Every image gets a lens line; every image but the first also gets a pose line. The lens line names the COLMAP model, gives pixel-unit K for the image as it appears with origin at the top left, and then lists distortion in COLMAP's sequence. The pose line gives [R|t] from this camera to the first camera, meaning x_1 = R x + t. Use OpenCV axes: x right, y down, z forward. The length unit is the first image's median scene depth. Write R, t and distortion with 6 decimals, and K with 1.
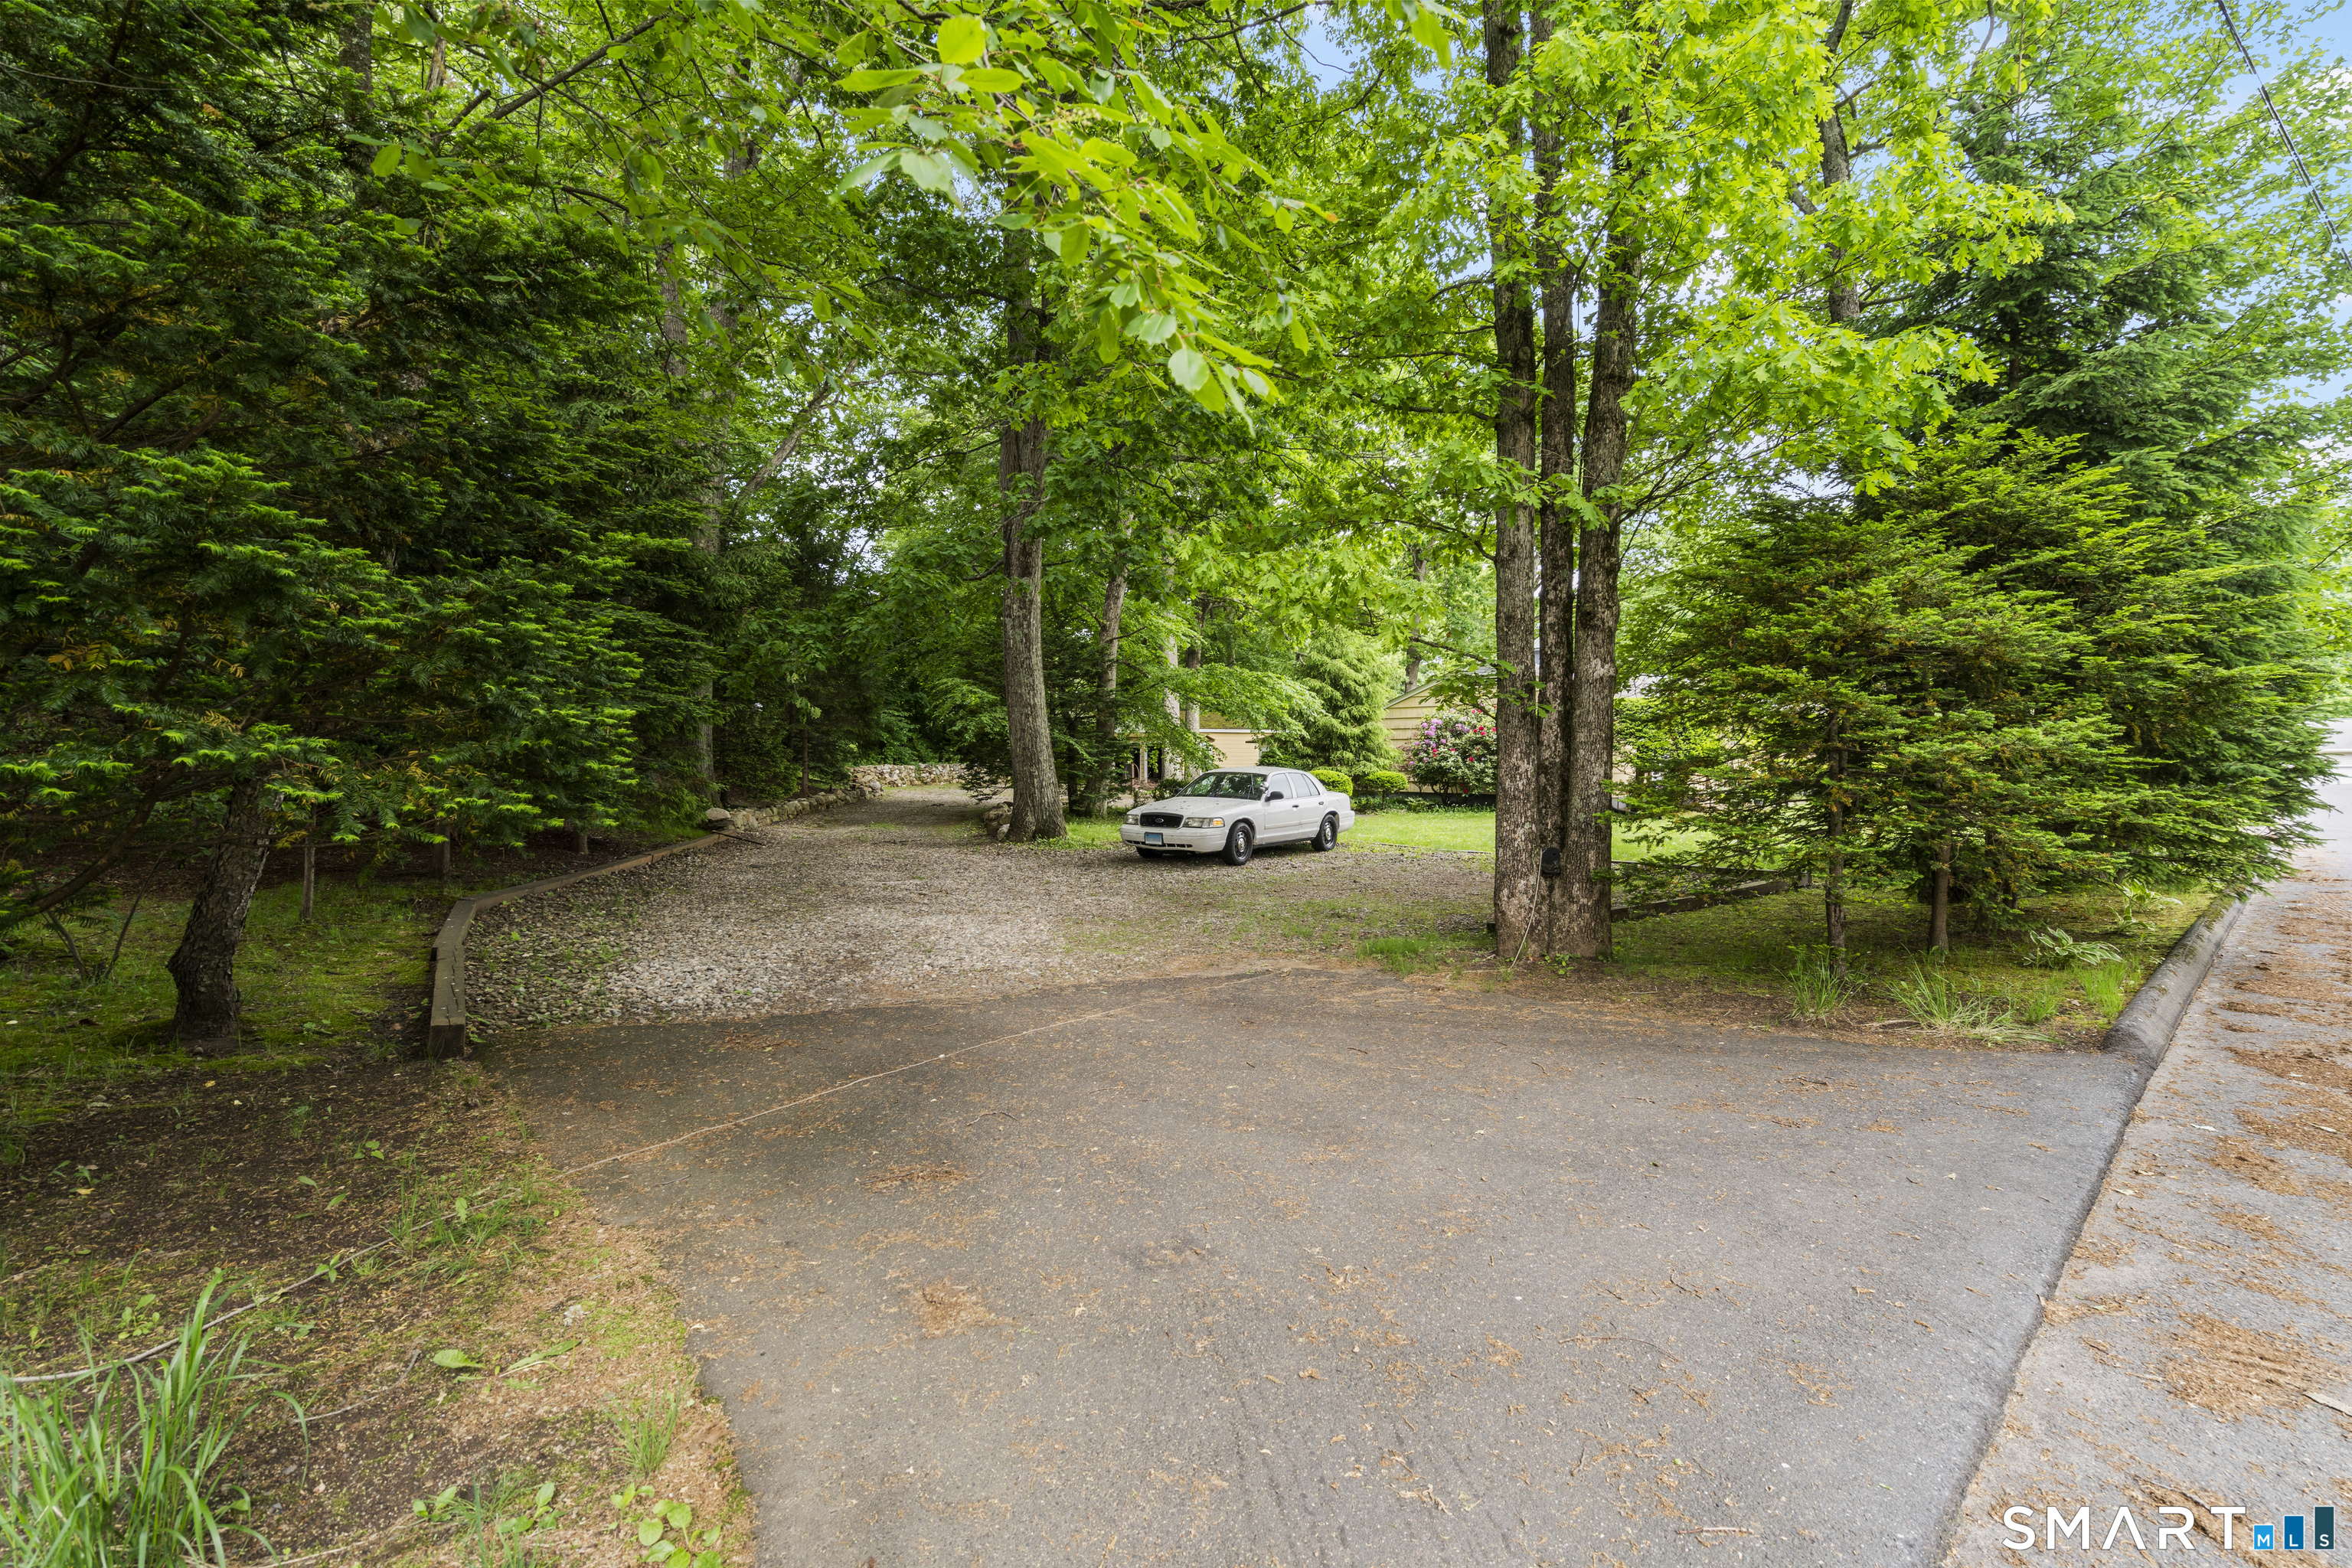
lens RADIAL K [[1067.0, 0, 1175.5], [0, 1067.0, 776.1], [0, 0, 1]] dist [0.000588, 0.000456]
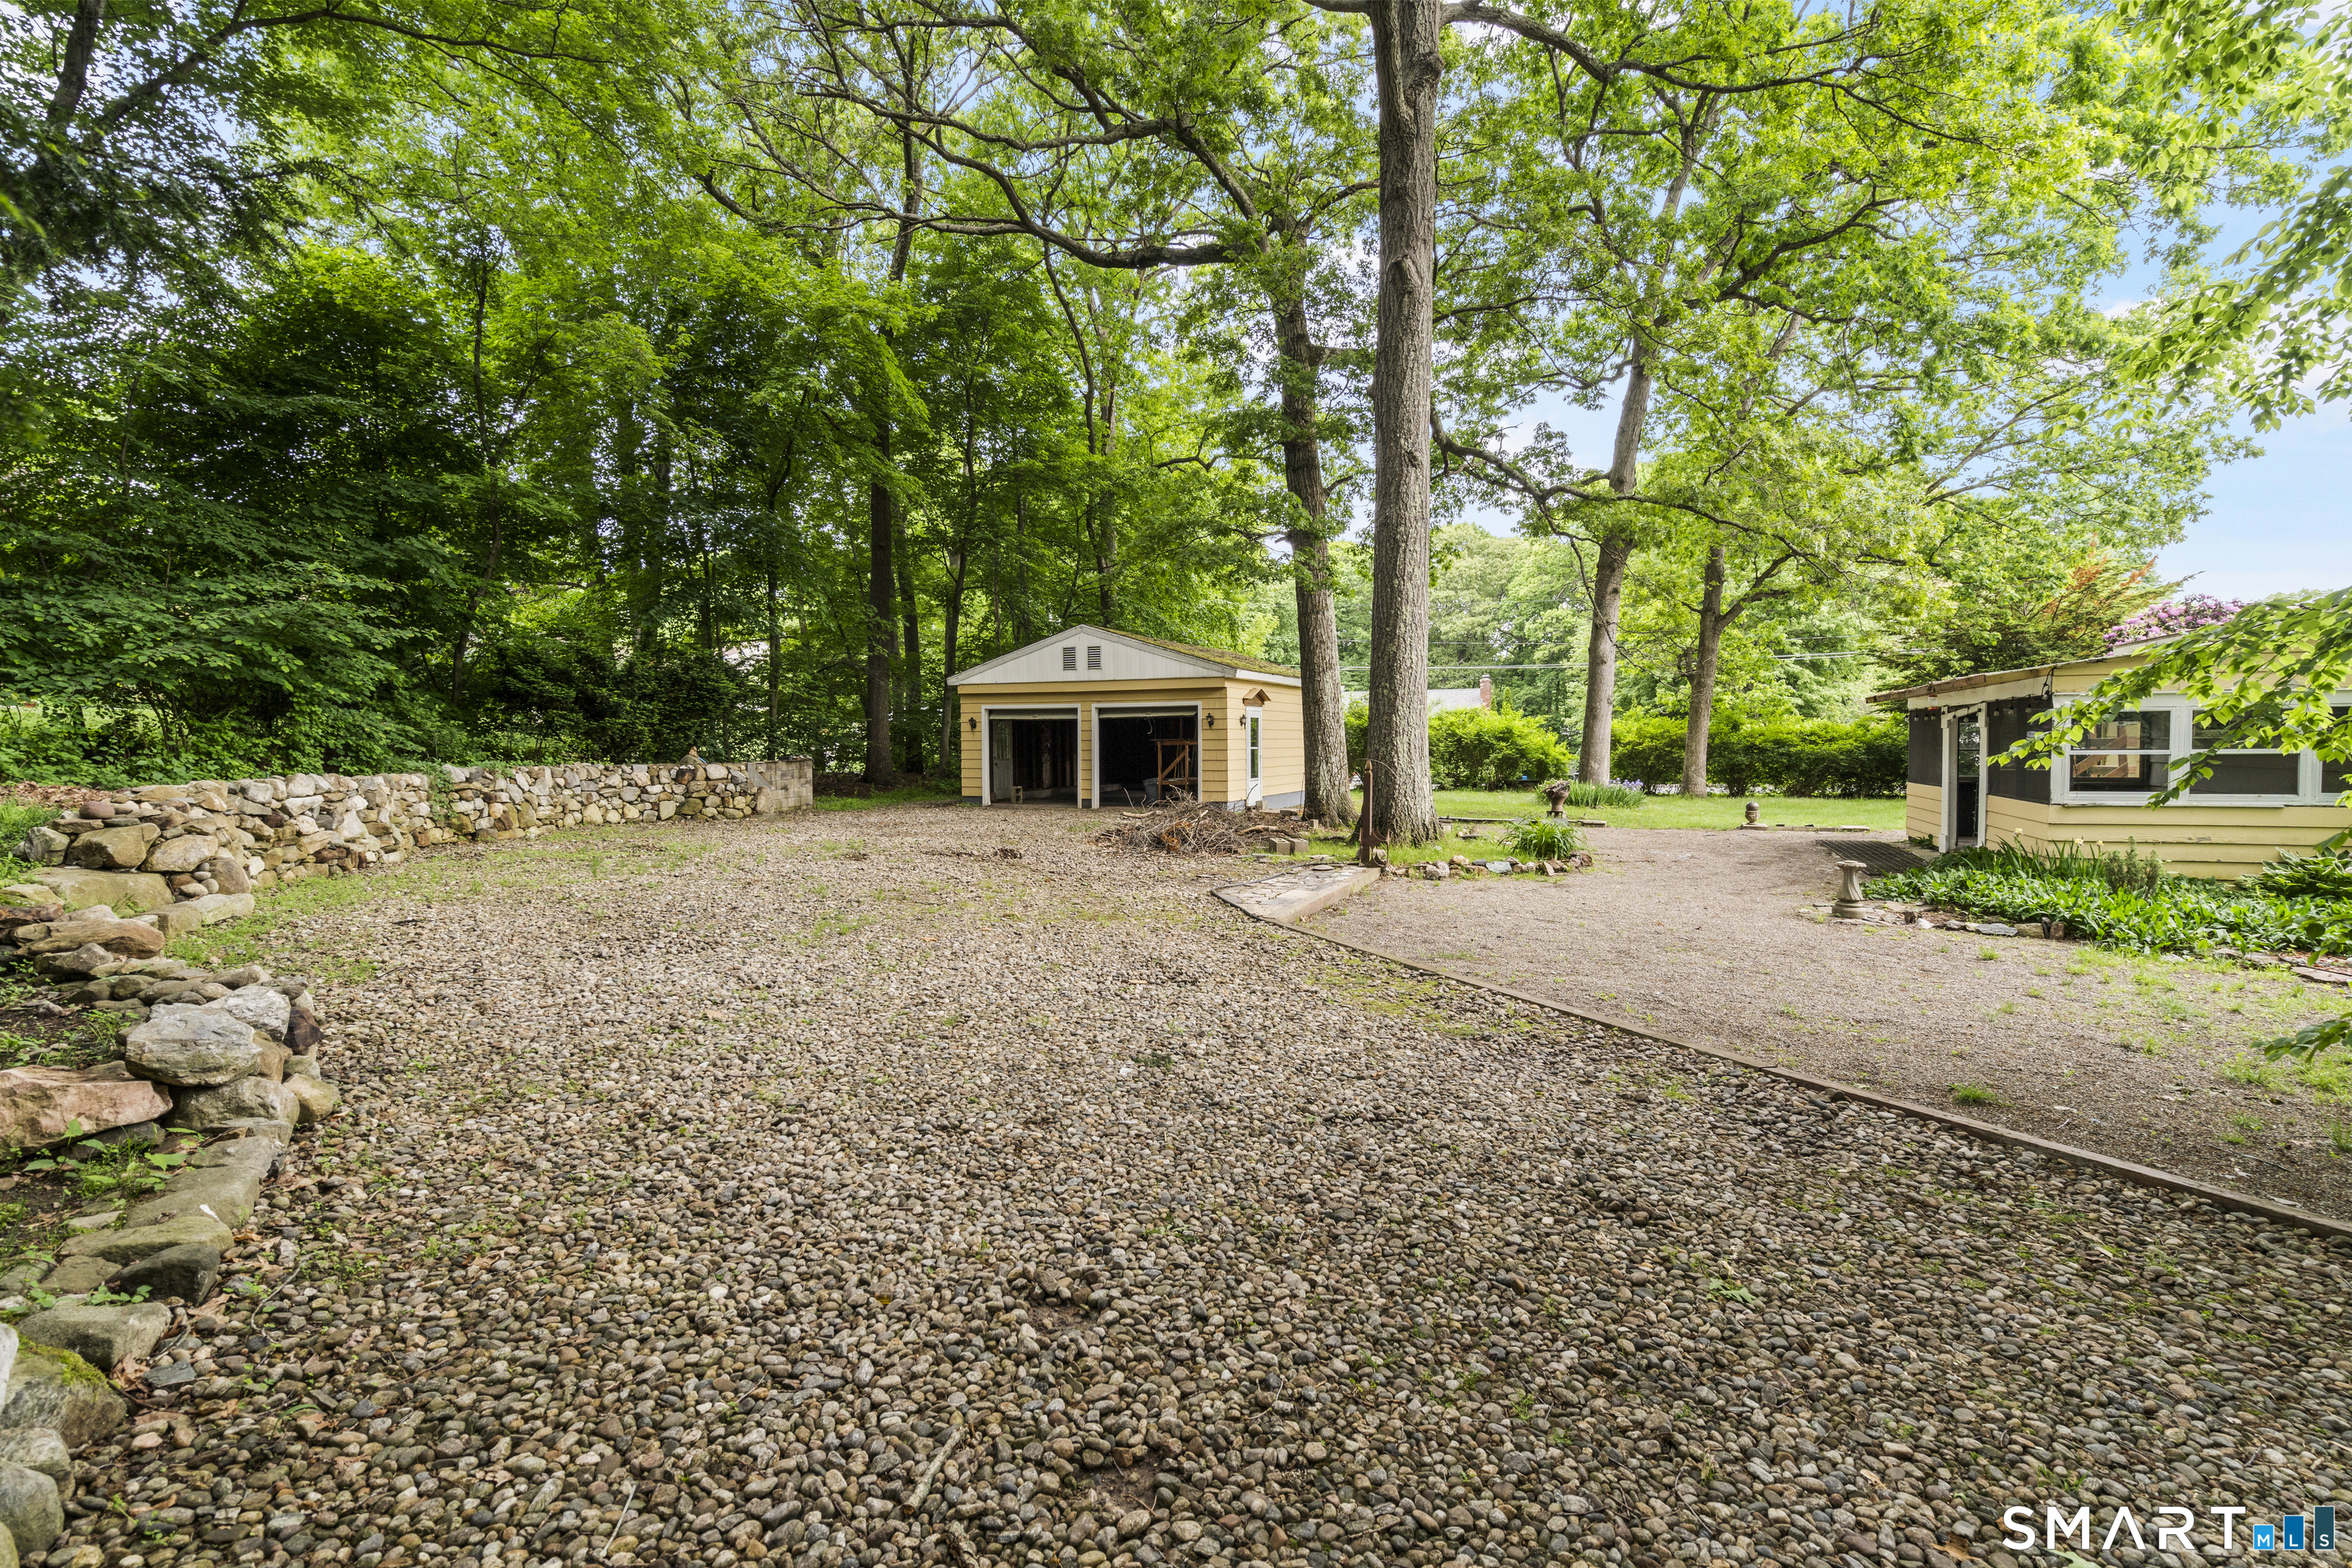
lens RADIAL K [[1067.0, 0, 1177.9], [0, 1067.0, 773.7], [0, 0, 1]] dist [0.000588, 0.000456]
pose [[0.904925, -0.023277, 0.424934, -0.185225], [0.015458, 0.999642, 0.021840, -0.013155], [-0.425290, -0.013195, 0.904961, 0.665891]]
